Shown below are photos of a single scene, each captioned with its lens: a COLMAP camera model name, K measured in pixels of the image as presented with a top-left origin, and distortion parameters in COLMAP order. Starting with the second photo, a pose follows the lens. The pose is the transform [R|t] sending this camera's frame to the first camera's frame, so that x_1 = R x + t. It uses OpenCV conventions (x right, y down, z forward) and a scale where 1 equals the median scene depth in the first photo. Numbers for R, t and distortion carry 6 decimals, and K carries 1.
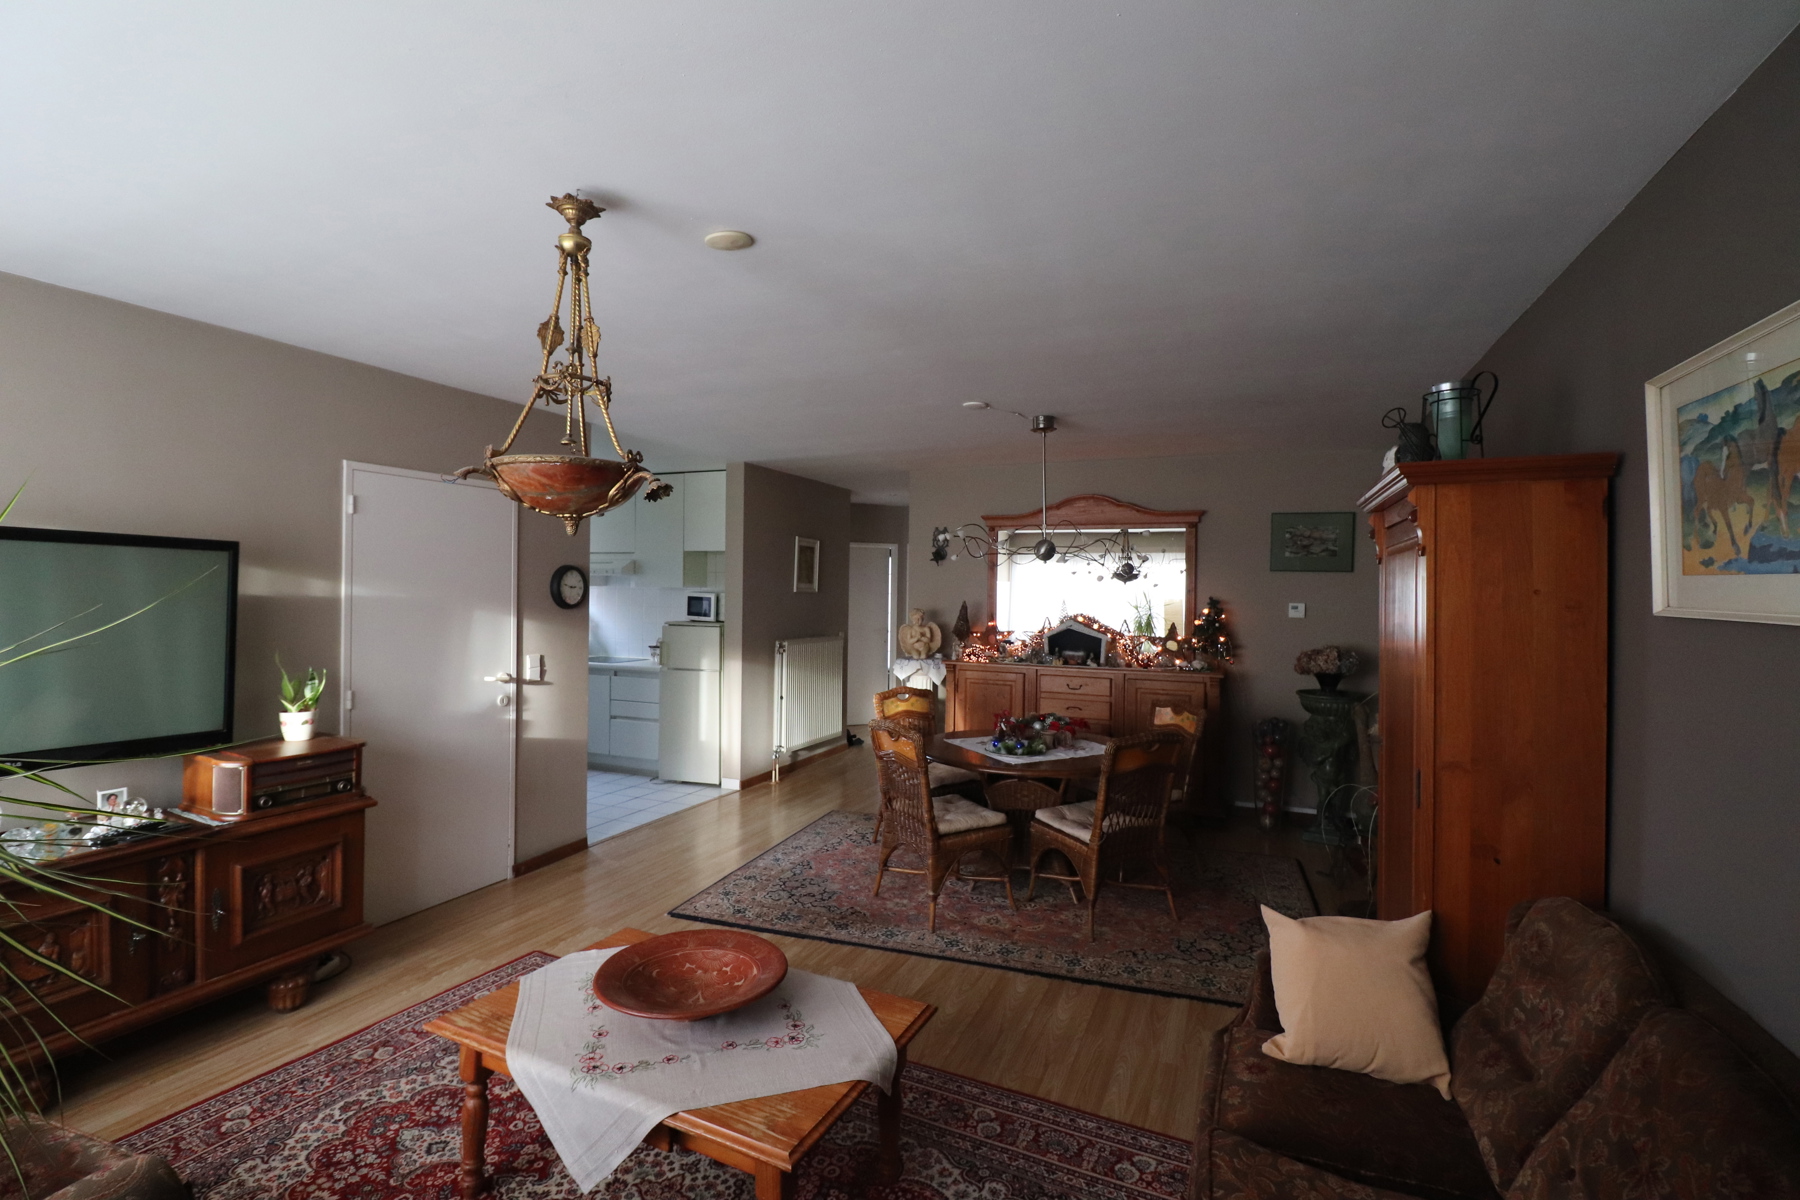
lens RADIAL K [[826.8, 0, 899.7], [0, 826.8, 591.7], [0, 0, 1]] dist [-0.008036, -0.007921]
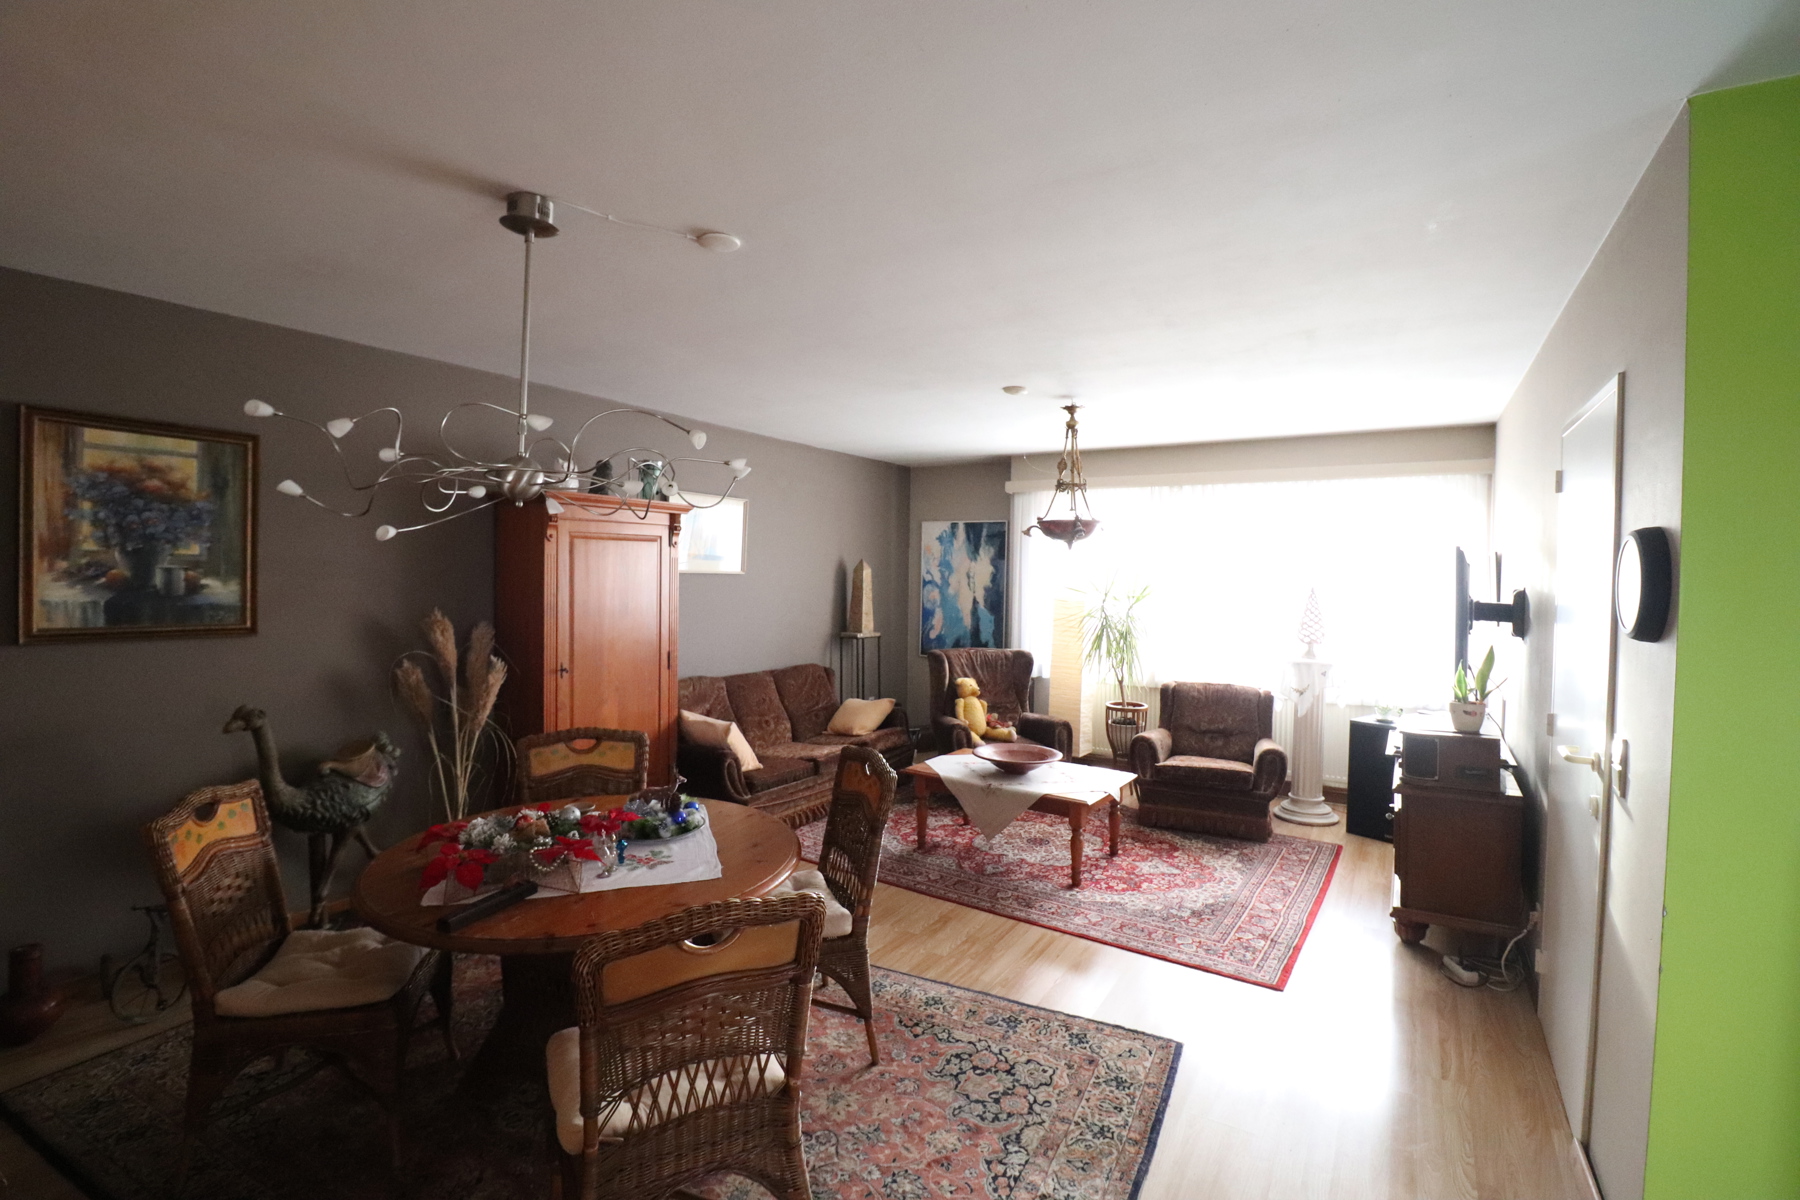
lens RADIAL K [[826.8, 0, 899.7], [0, 826.8, 591.7], [0, 0, 1]] dist [-0.008036, -0.007921]
pose [[-0.989025, -0.032133, 0.144210, -0.135062], [-0.028031, 0.999145, 0.030384, -0.006517], [-0.145063, 0.026008, -0.989080, 1.724557]]
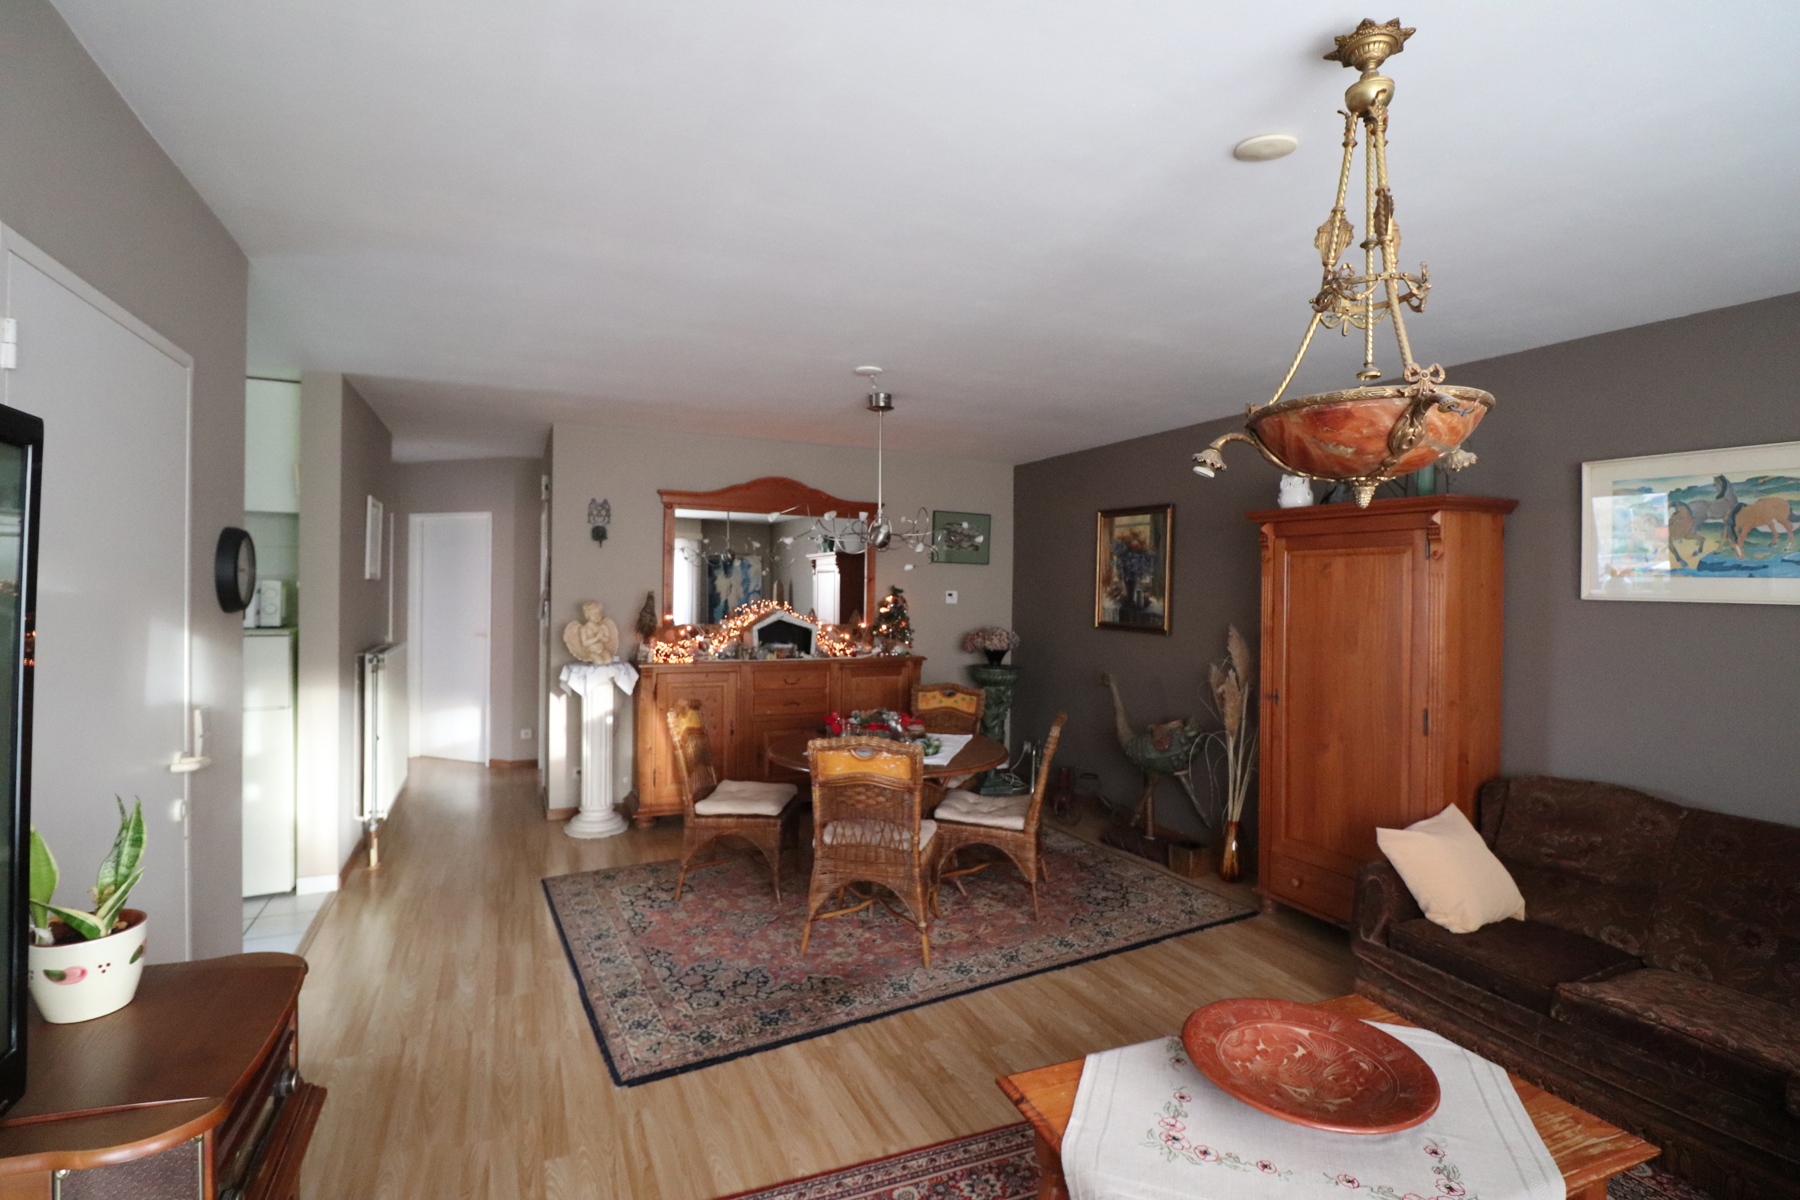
lens RADIAL K [[826.8, 0, 899.7], [0, 826.8, 591.7], [0, 0, 1]] dist [-0.008036, -0.007921]
pose [[0.667885, -0.007199, 0.744230, -0.609468], [-0.005239, 0.999883, 0.014373, -0.001769], [-0.744246, -0.013499, 0.667769, 0.421915]]
